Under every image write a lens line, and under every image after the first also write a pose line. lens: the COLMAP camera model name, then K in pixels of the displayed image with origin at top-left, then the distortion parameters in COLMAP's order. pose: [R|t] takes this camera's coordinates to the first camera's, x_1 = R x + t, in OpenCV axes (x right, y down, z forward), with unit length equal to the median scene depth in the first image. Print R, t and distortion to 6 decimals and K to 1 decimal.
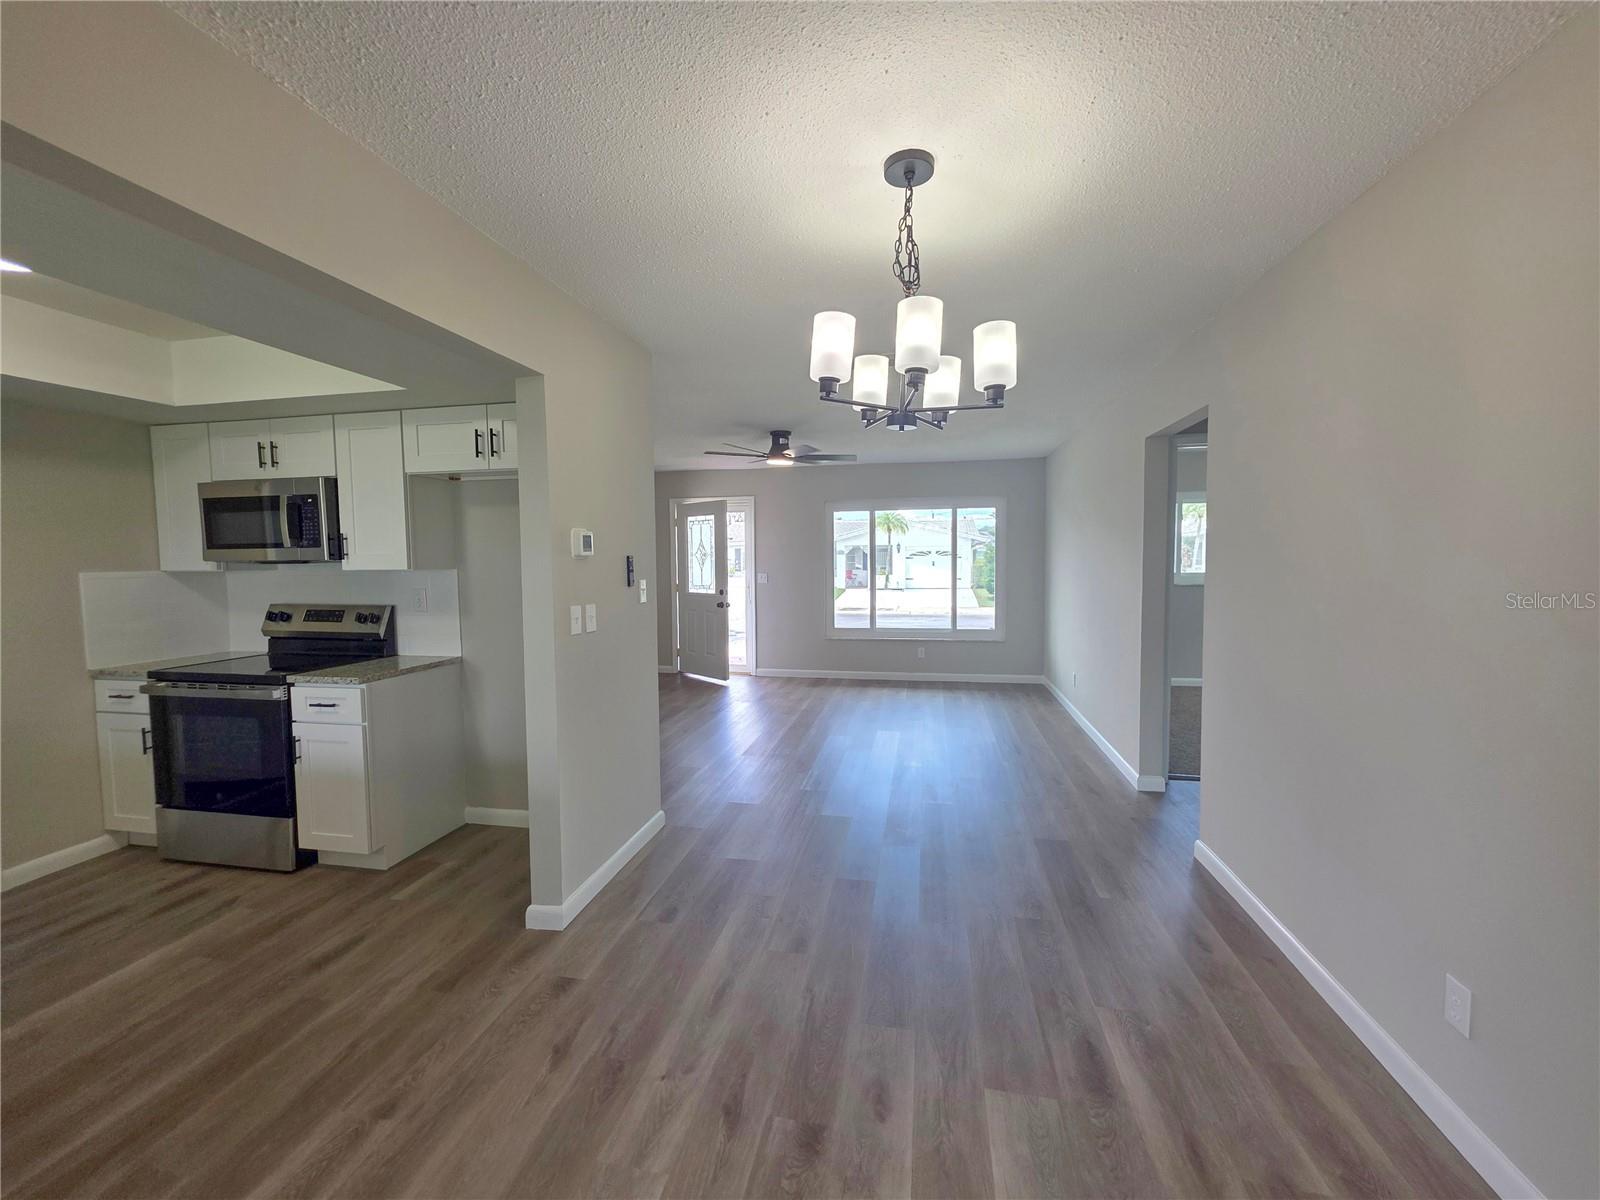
lens RADIAL K [[642.9, 0, 793.5], [0, 642.9, 597.0], [0, 0, 1]] dist [0.000306, 0.000884]
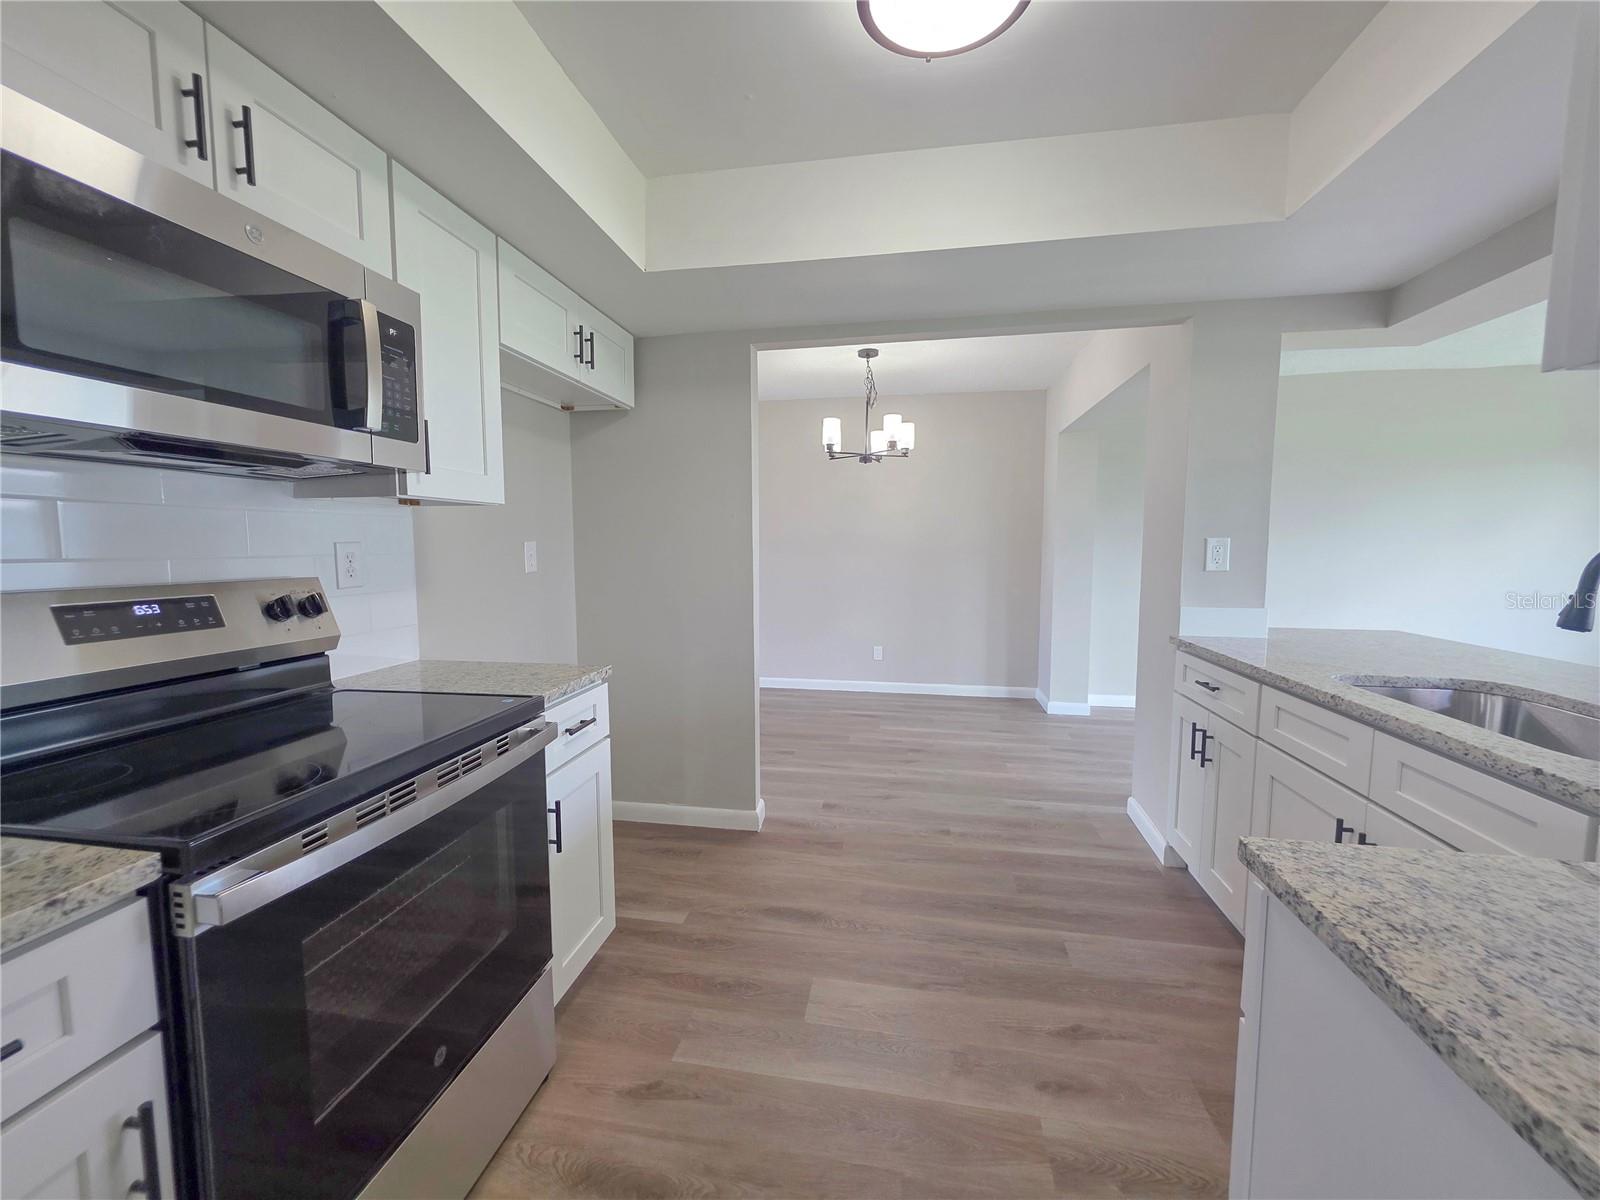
lens RADIAL K [[642.9, 0, 793.5], [0, 642.9, 597.0], [0, 0, 1]] dist [0.000306, 0.000884]
pose [[-0.019369, -0.075376, 0.996967, -1.229240], [0.062614, 0.995105, 0.076452, 0.015621], [-0.997850, 0.063905, -0.014554, 0.750423]]
